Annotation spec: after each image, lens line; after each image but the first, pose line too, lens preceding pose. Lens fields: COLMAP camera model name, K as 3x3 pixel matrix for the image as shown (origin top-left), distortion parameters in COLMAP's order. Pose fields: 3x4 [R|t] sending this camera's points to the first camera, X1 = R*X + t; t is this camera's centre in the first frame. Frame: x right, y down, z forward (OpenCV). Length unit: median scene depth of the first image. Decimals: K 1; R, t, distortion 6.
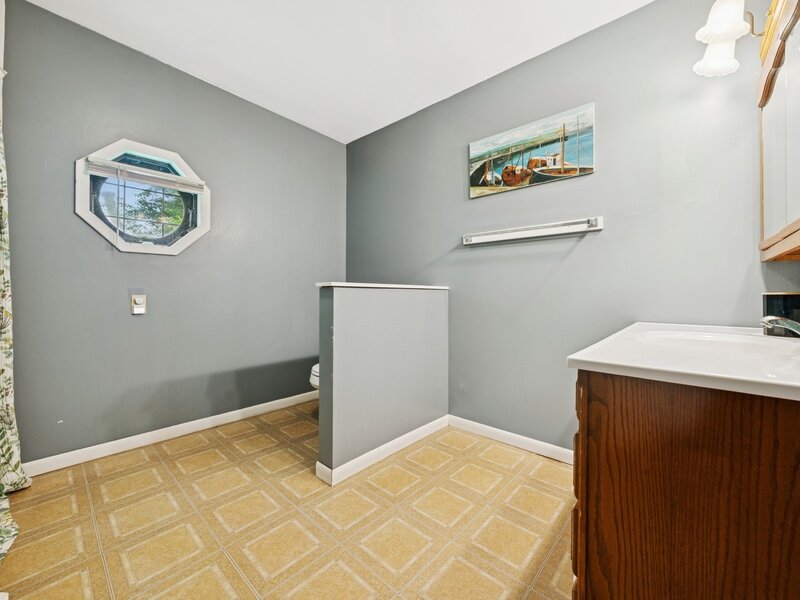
lens RADIAL K [[315.3, 0, 400.0], [0, 315.3, 300.0], [0, 0, 1]] dist [-0.000446, 0.000193]
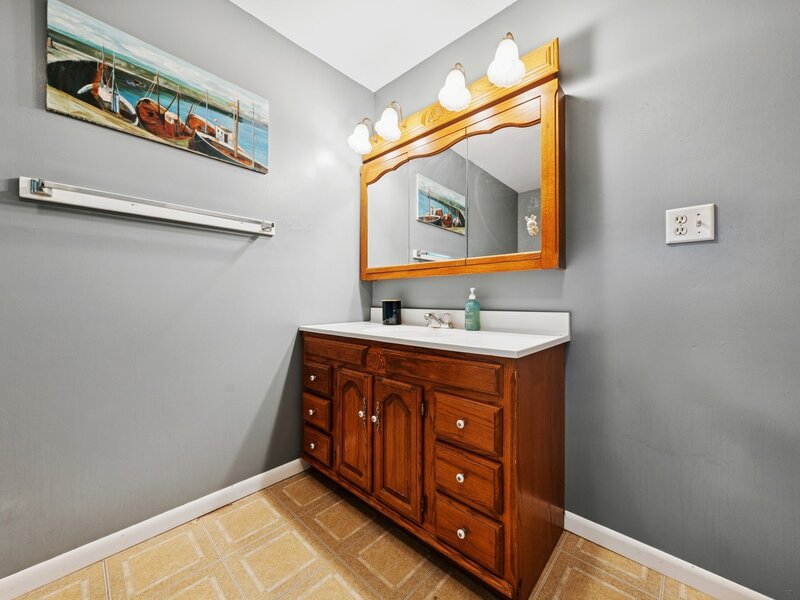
lens RADIAL K [[315.3, 0, 400.0], [0, 315.3, 300.0], [0, 0, 1]] dist [-0.000446, 0.000193]
pose [[0.033798, -0.007481, 0.999401, -0.294467], [0.014494, 0.999870, 0.006994, -0.021800], [-0.999324, 0.014249, 0.033902, 0.511340]]
